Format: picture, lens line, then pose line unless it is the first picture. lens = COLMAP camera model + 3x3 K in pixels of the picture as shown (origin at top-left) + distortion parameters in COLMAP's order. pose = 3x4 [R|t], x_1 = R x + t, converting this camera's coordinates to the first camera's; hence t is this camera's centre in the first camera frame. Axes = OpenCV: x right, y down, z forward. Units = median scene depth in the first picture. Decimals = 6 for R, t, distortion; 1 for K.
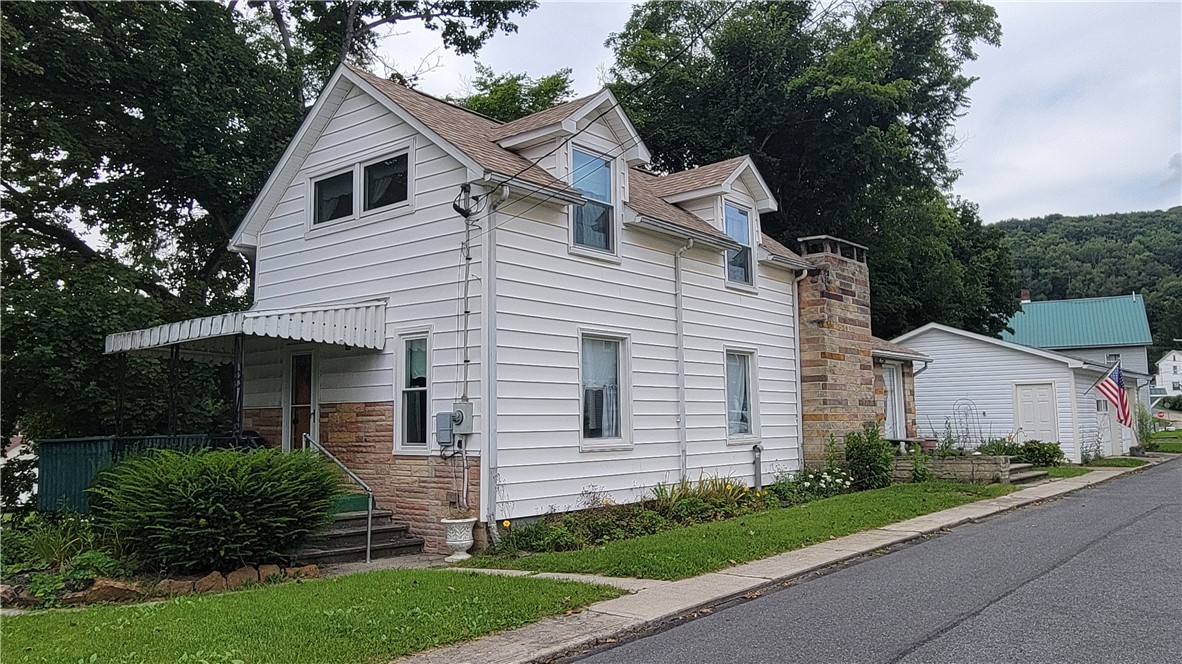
lens RADIAL K [[901.4, 0, 591.0], [0, 901.4, 330.8], [0, 0, 1]] dist [-0.002601, -0.001112]
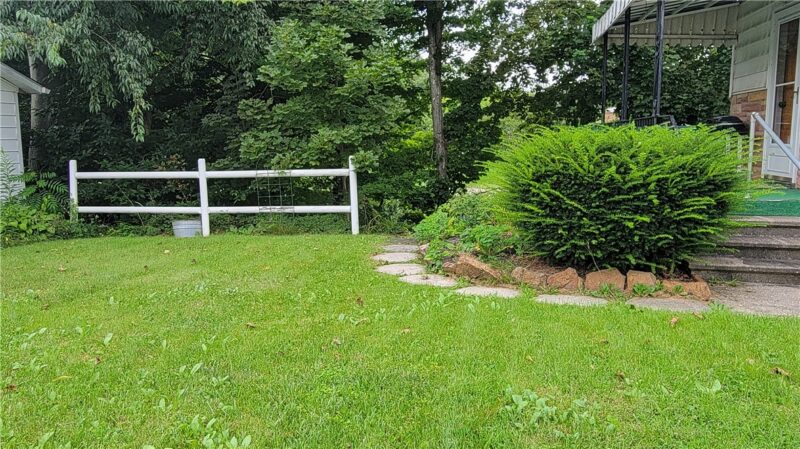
lens RADIAL K [[610.1, 0, 401.3], [0, 610.1, 223.8], [0, 0, 1]] dist [-0.002601, -0.001112]
pose [[0.533534, 0.134985, -0.834937, -0.030853], [0.079778, 0.974749, 0.208567, 0.094283], [0.842008, -0.177887, 0.509293, 0.578663]]
